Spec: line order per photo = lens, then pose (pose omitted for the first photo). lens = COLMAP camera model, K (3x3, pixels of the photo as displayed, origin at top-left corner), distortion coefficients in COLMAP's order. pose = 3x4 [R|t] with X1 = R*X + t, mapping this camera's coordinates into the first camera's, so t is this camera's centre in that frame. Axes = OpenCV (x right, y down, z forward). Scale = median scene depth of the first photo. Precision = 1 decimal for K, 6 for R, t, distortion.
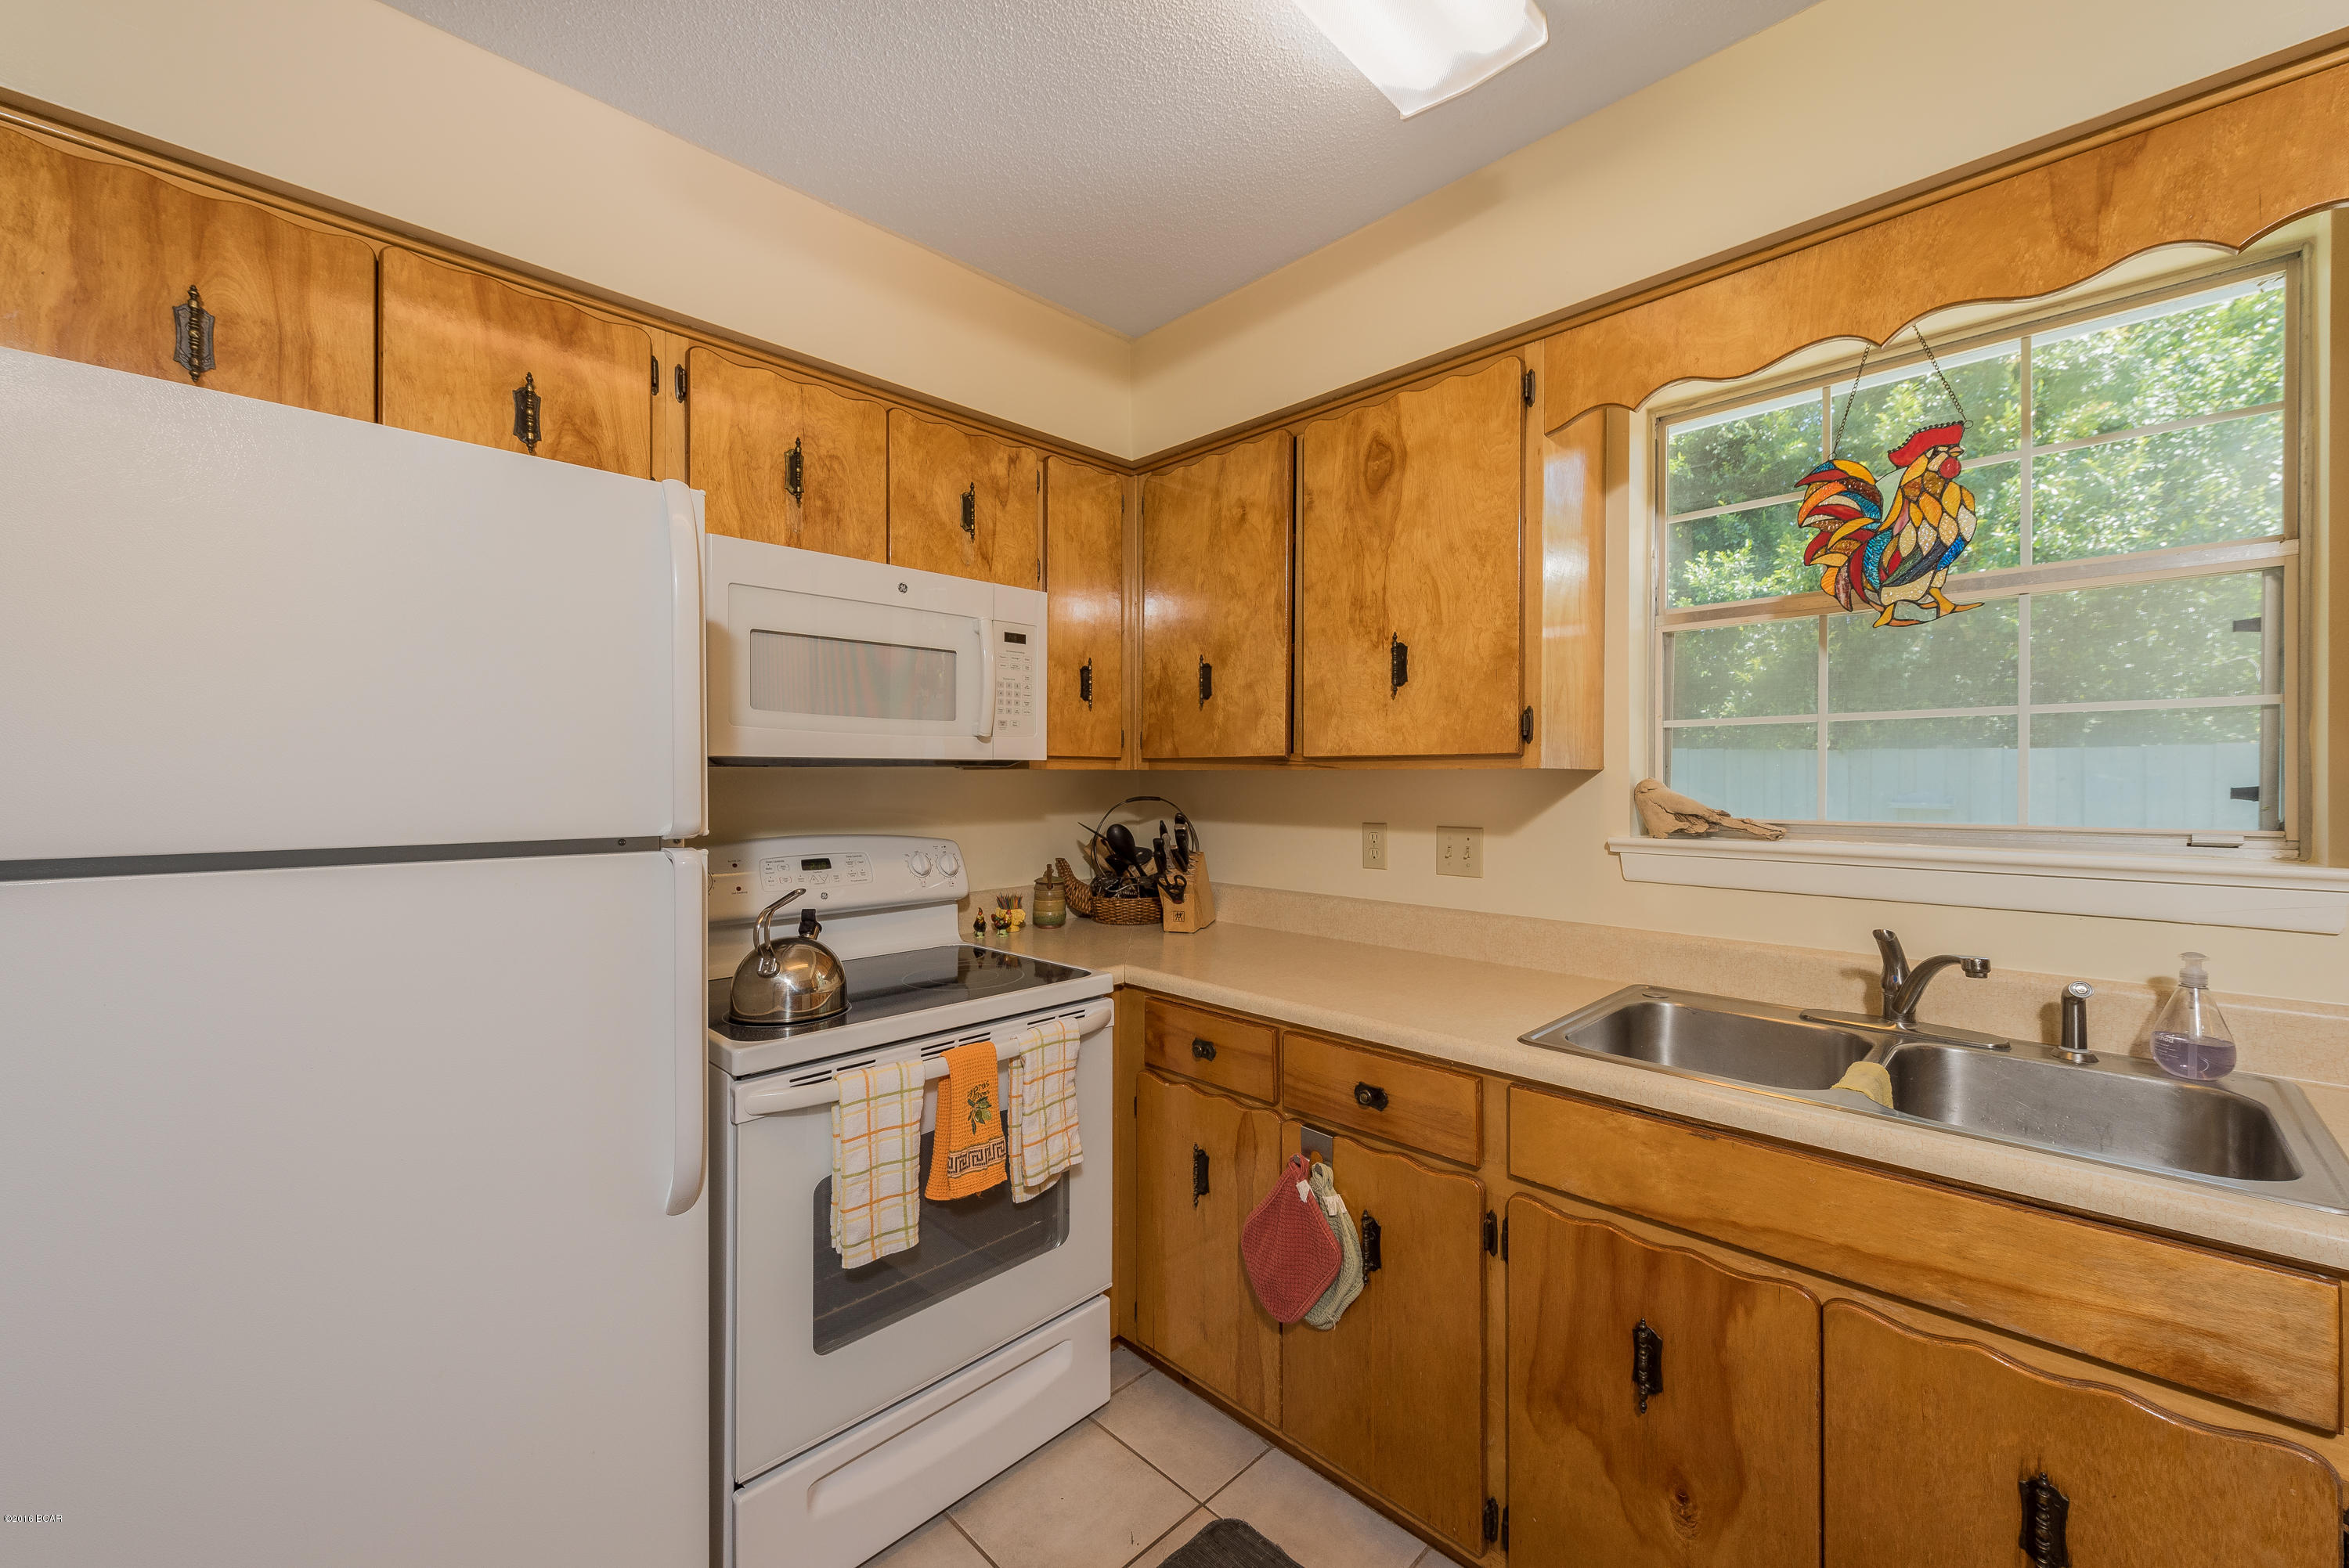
lens RADIAL K [[918.1, 0, 1174.5], [0, 918.1, 784.0], [0, 0, 1]] dist [-0.000924, -0.000277]
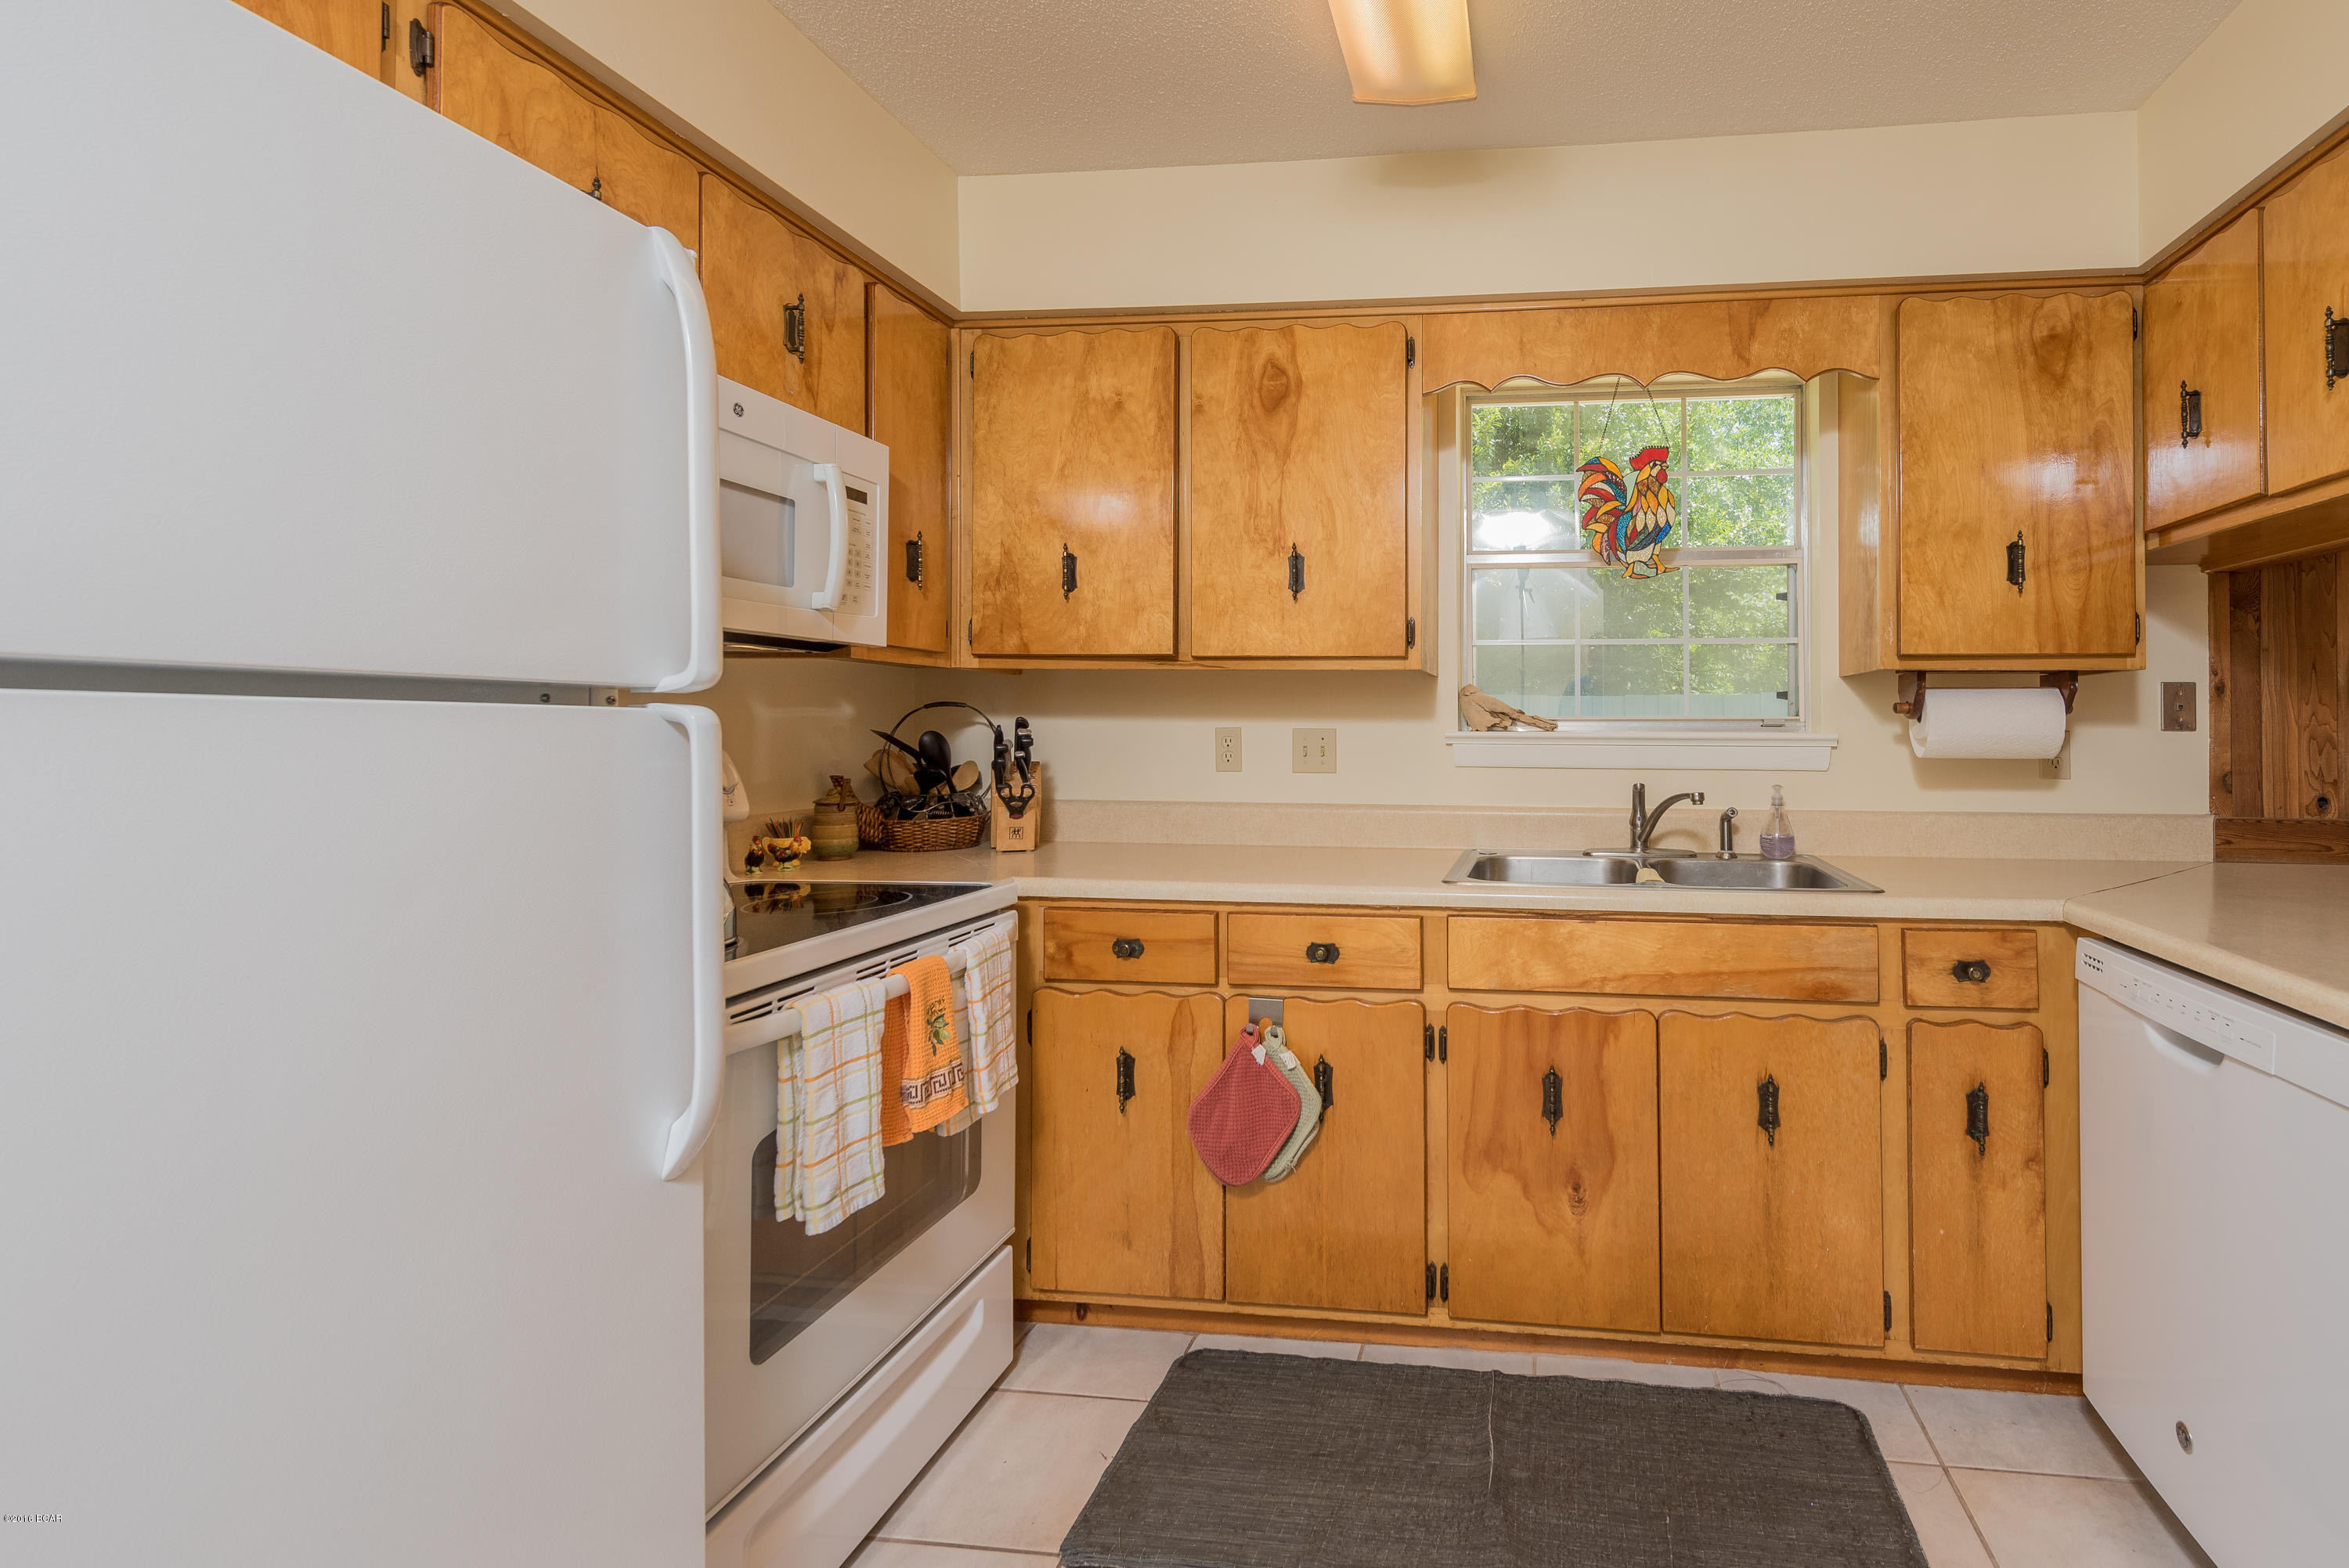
lens RADIAL K [[1009.6, 0, 1476.0], [0, 1009.6, 715.7], [0, 0, 1]] dist [0.002603, -0.000019]
pose [[0.766430, 0.009820, 0.642253, -0.379136], [0.001983, 0.999842, -0.017655, 0.064634], [-0.642325, 0.014805, 0.766290, -0.055711]]
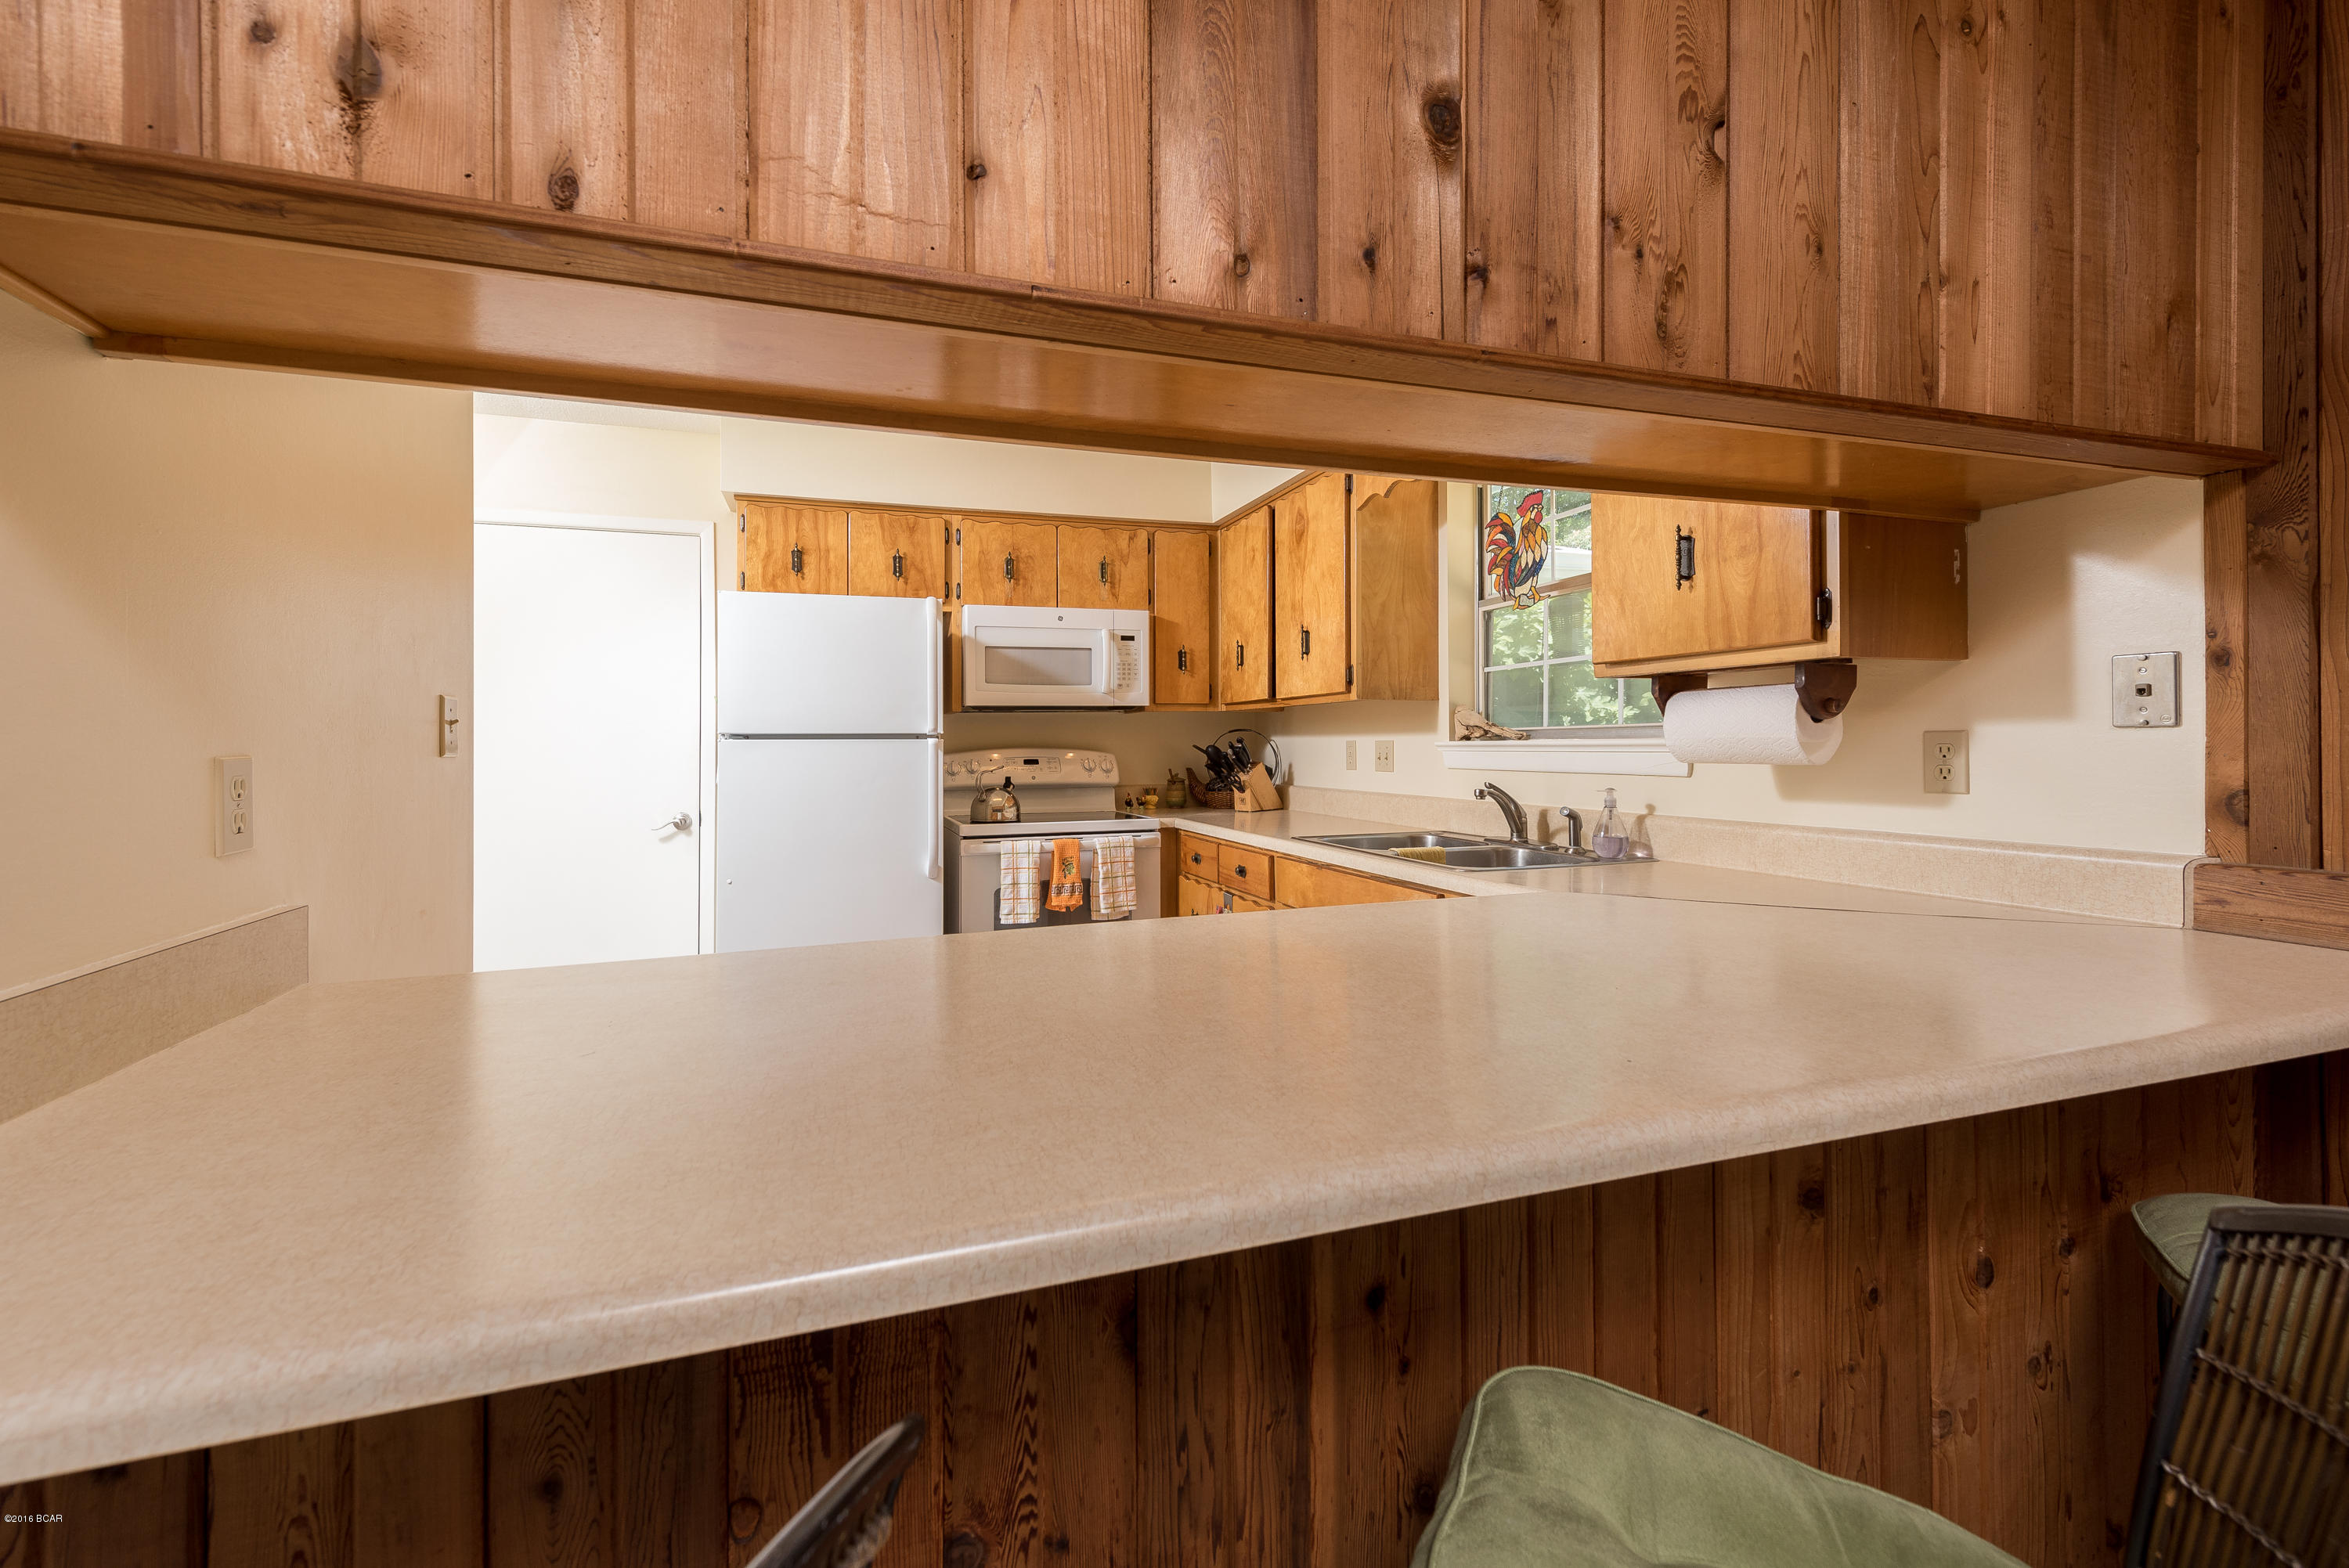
lens RADIAL K [[997.4, 0, 1169.8], [0, 997.4, 737.6], [0, 0, 1]] dist [-0.000268, -0.000098]
pose [[0.894497, -0.014932, -0.446824, 0.898633], [0.009157, 0.999844, -0.015082, 0.077660], [0.446979, 0.009399, 0.894495, -0.832429]]
